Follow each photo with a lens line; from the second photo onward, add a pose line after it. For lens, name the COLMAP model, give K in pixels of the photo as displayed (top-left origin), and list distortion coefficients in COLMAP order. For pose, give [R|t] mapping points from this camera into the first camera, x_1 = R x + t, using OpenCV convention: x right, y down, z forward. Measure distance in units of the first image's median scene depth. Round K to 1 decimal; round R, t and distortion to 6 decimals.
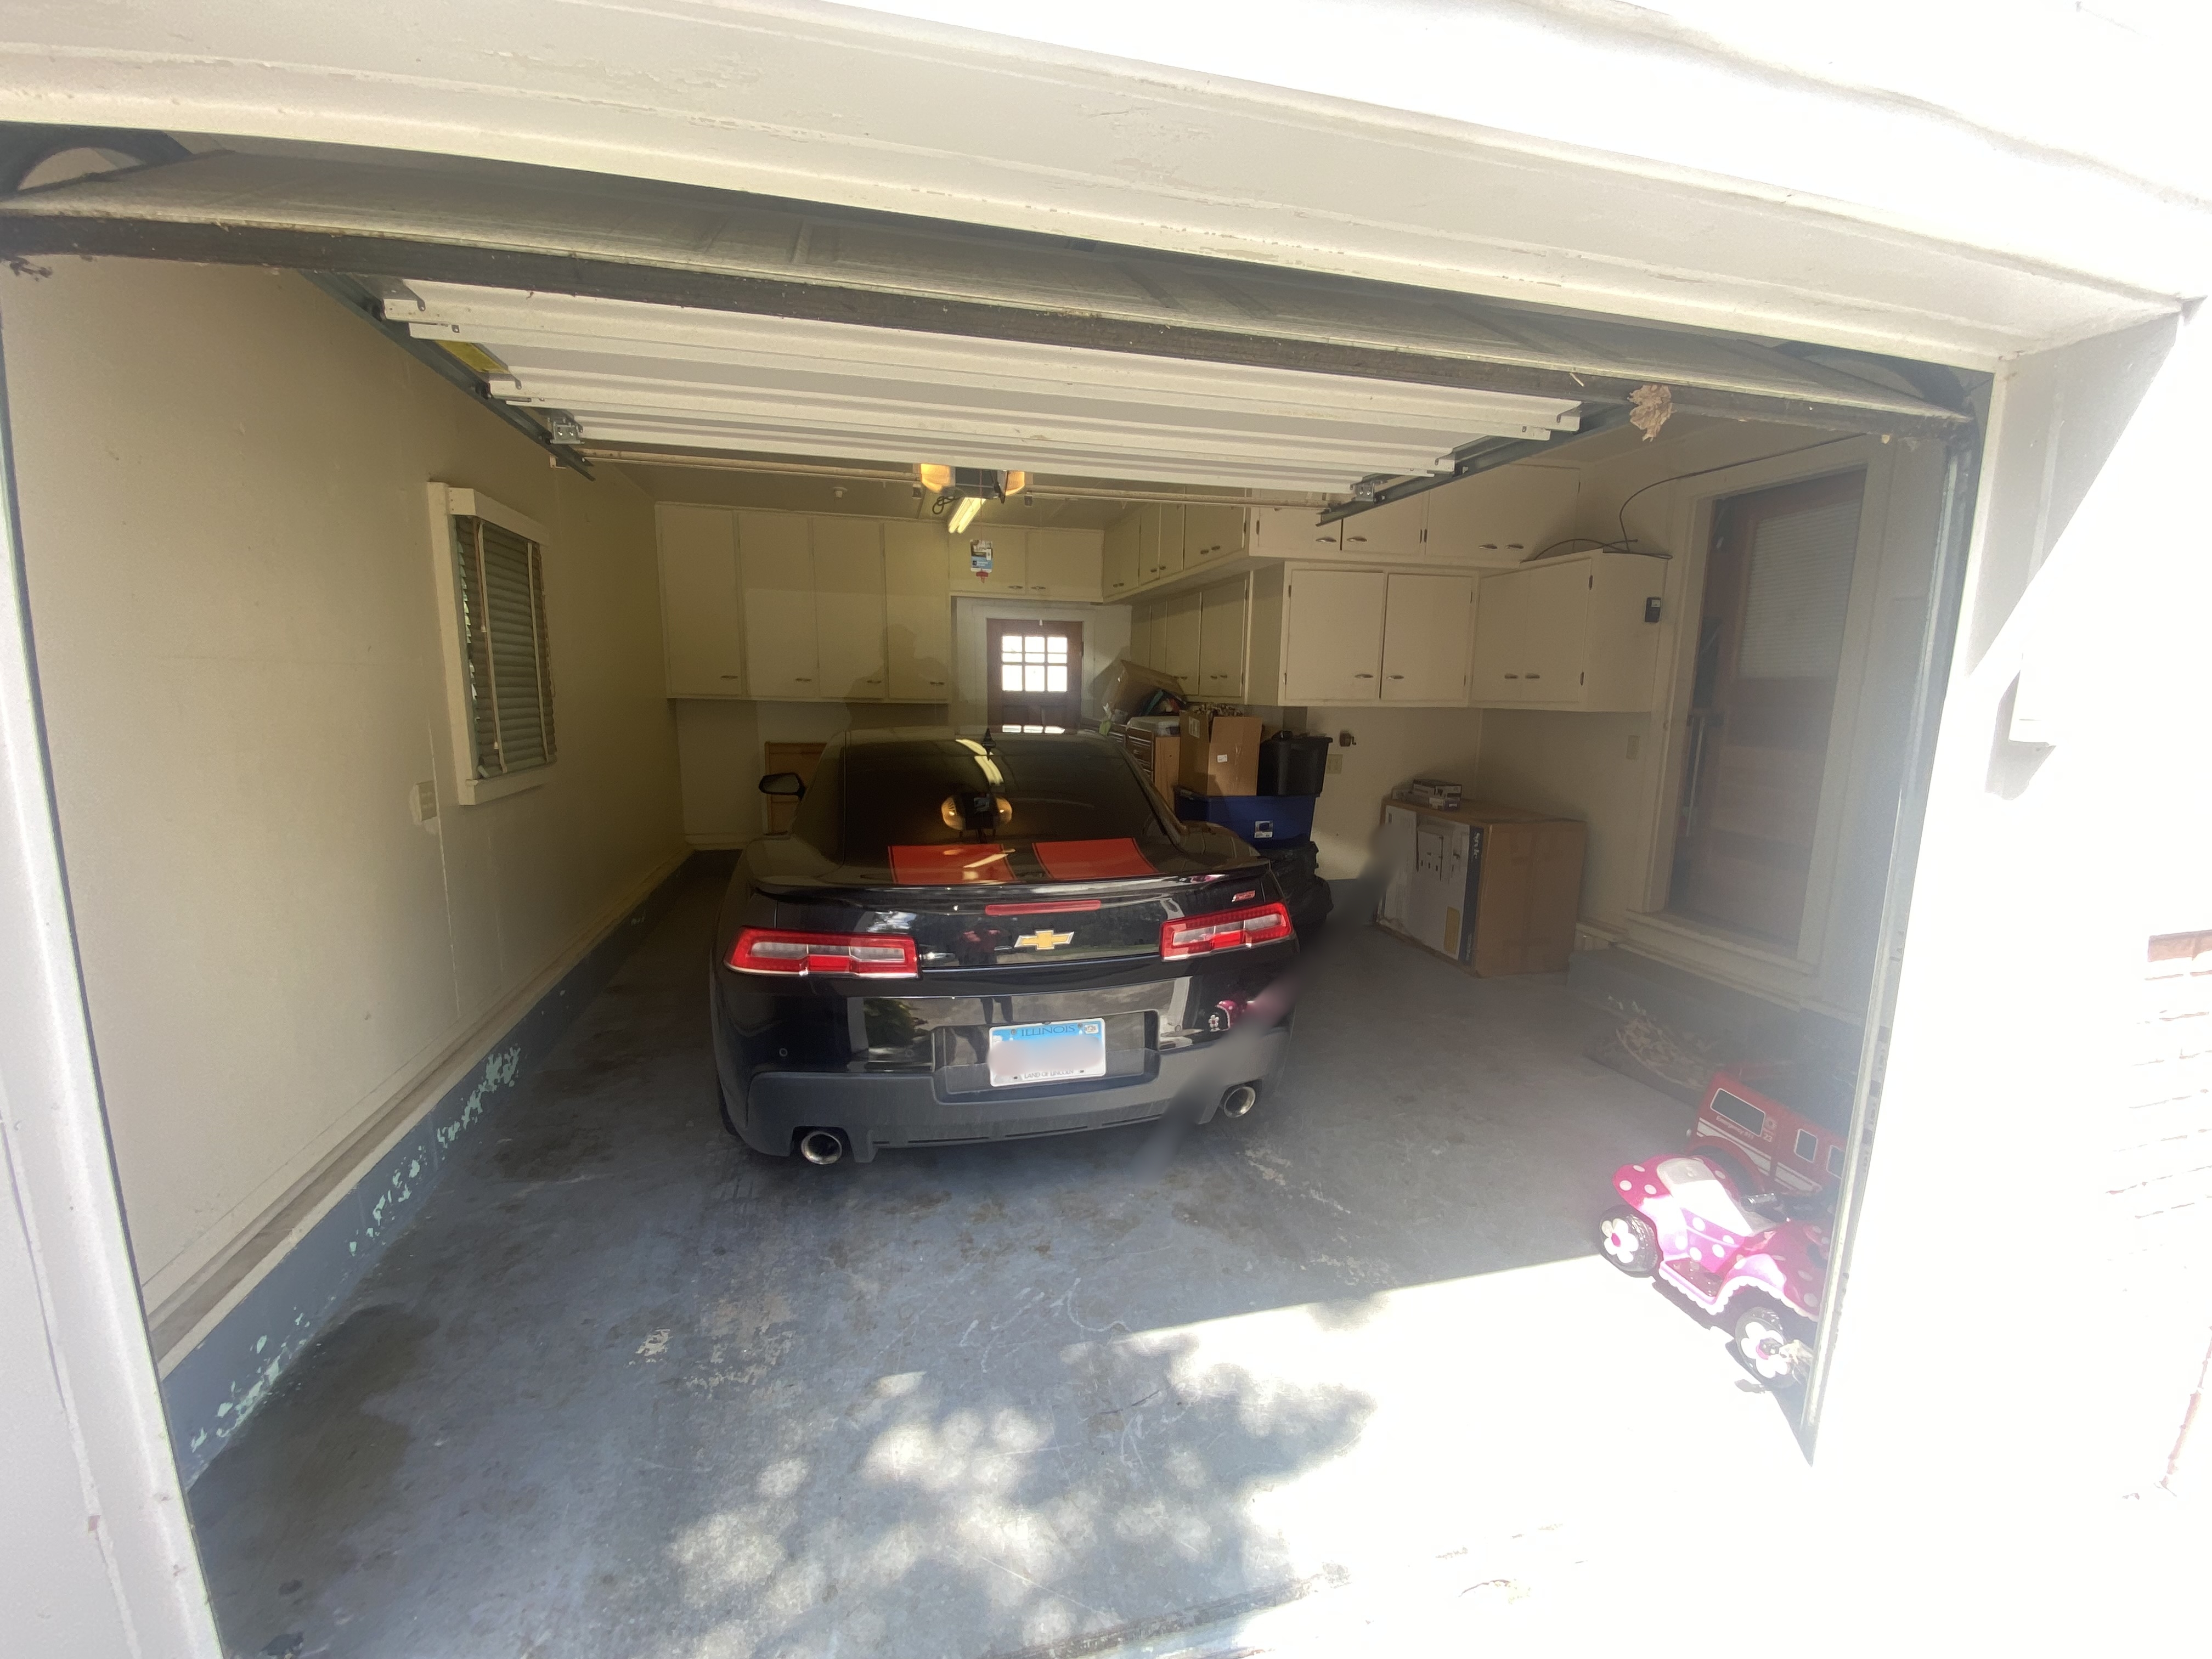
lens RADIAL K [[897.0, 0, 1095.4], [0, 897.0, 839.5], [0, 0, 1]] dist [0.049150, -0.044944]
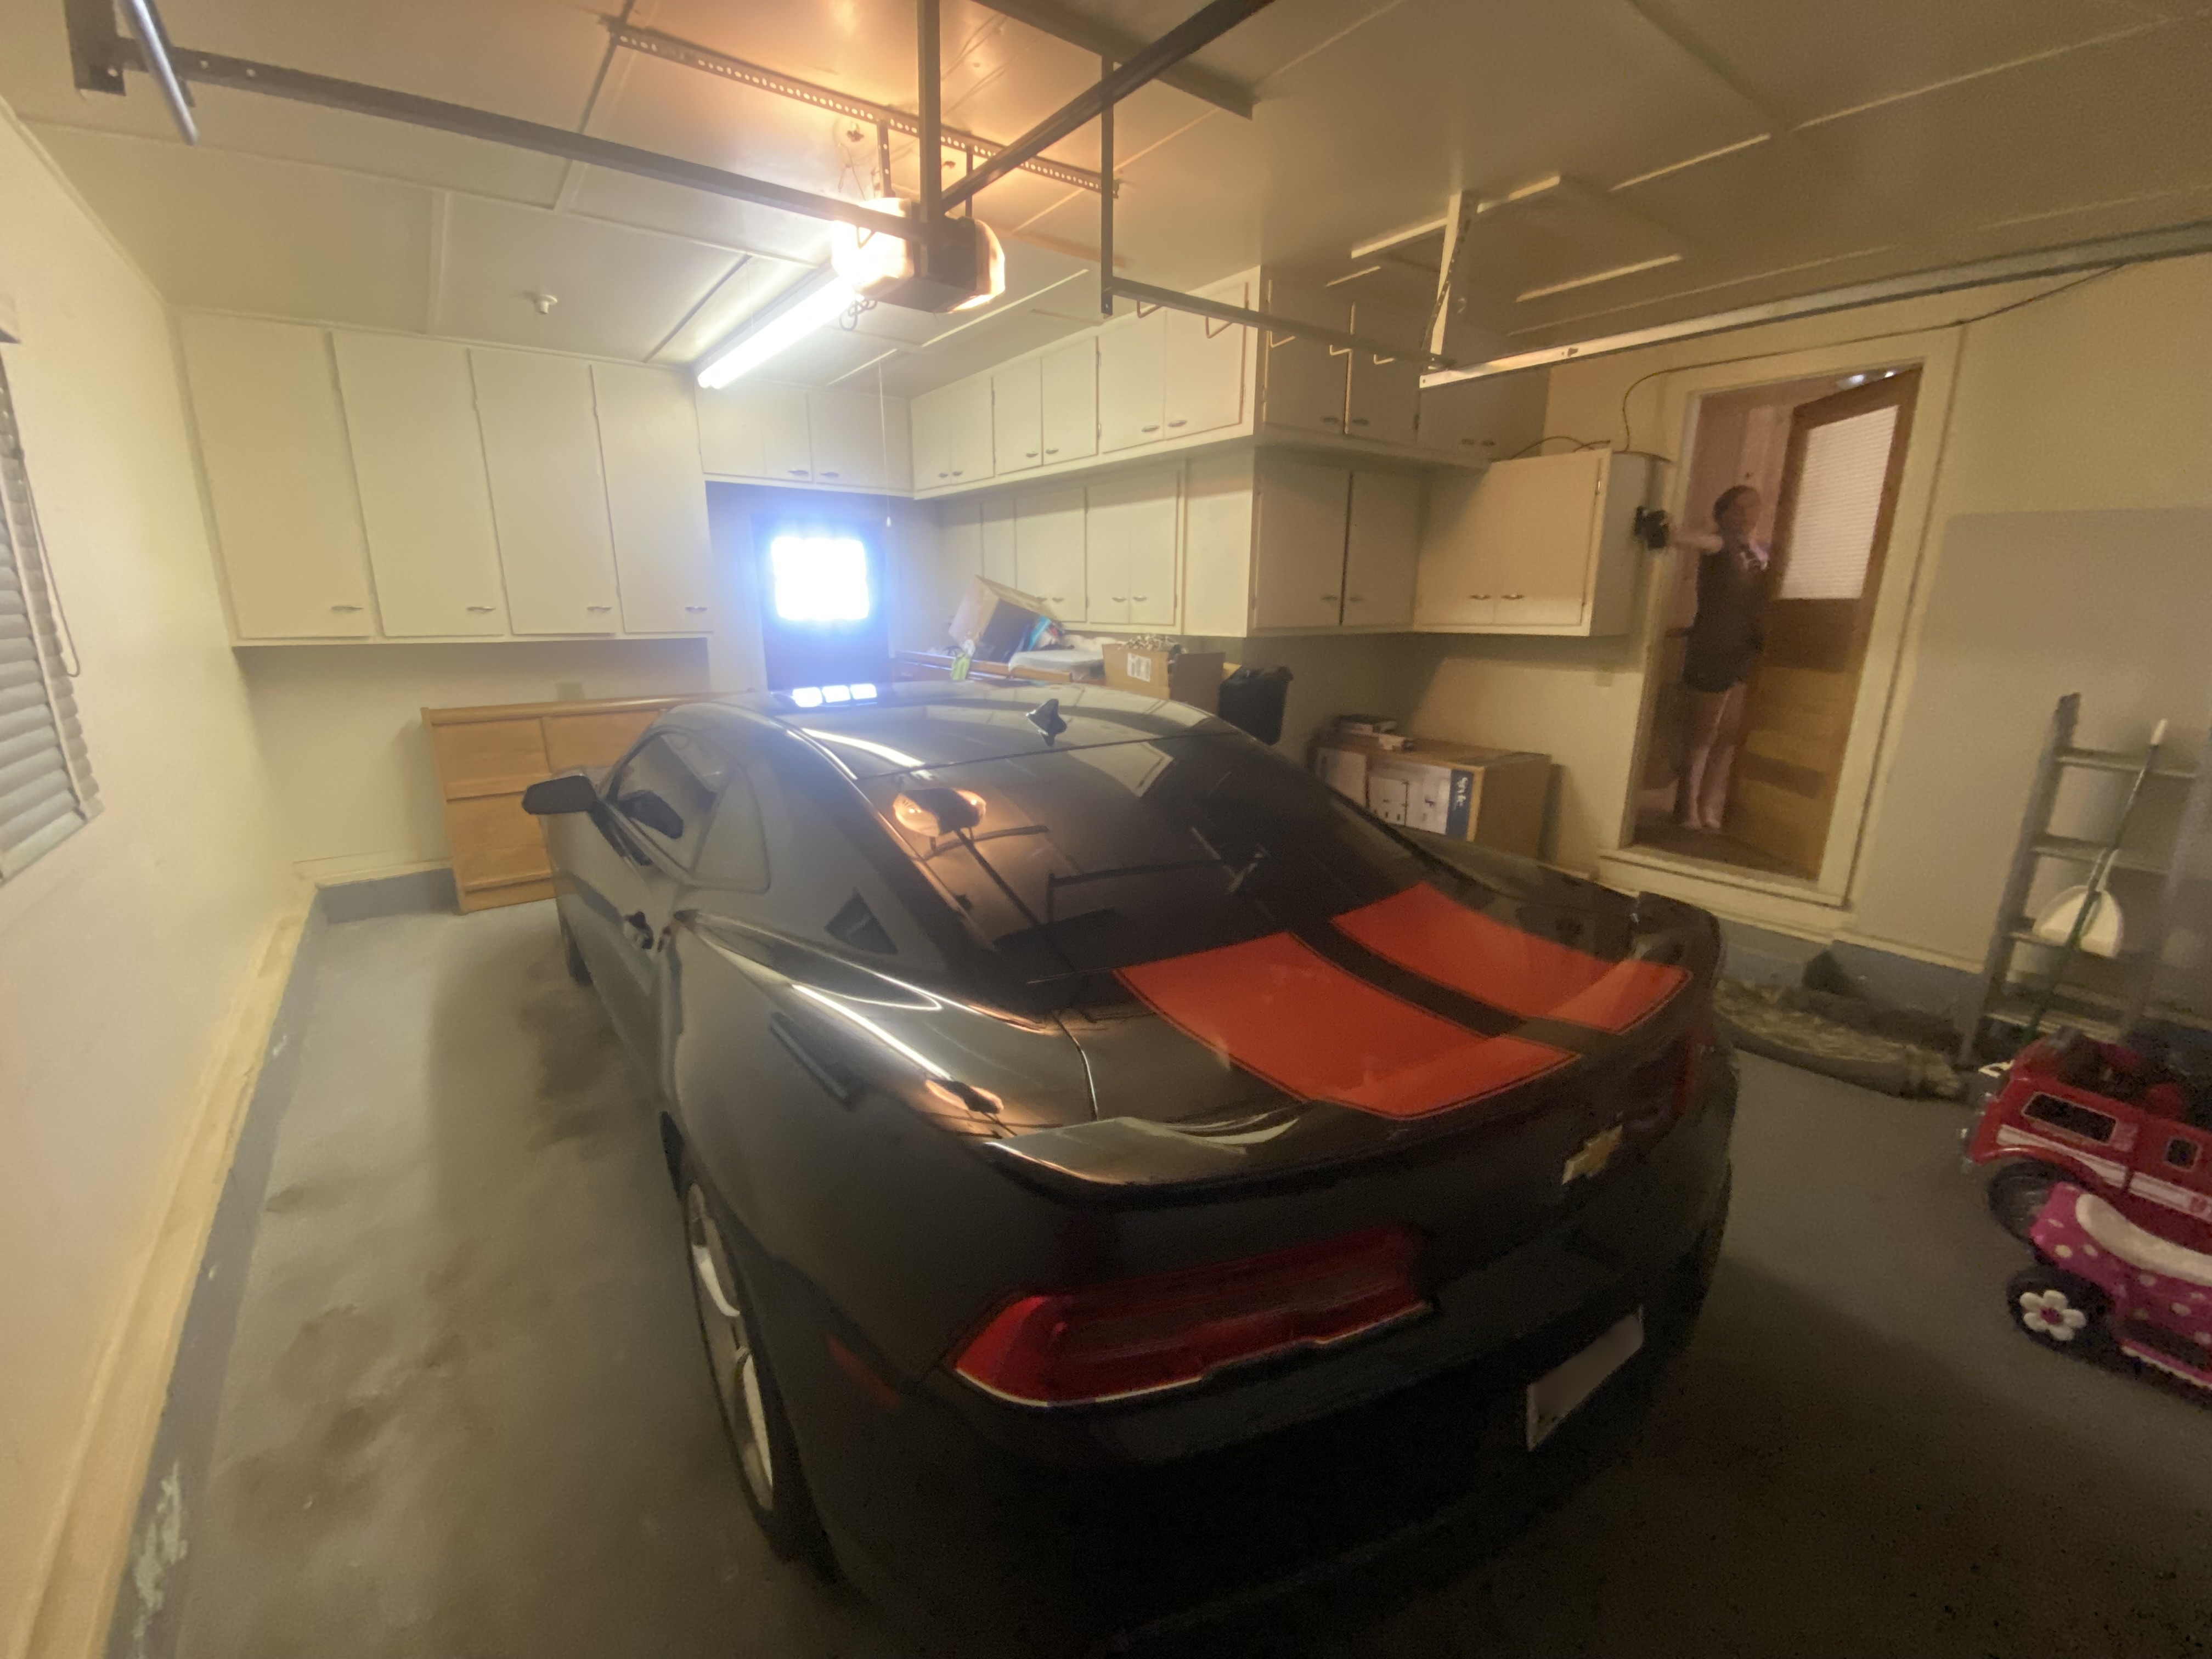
lens RADIAL K [[897.0, 0, 1095.4], [0, 897.0, 839.5], [0, 0, 1]] dist [0.049150, -0.044944]
pose [[0.936561, -0.100074, 0.335914, -0.212705], [0.072135, 0.992891, 0.094677, -0.055522], [-0.343001, -0.064440, 0.937122, 0.286545]]
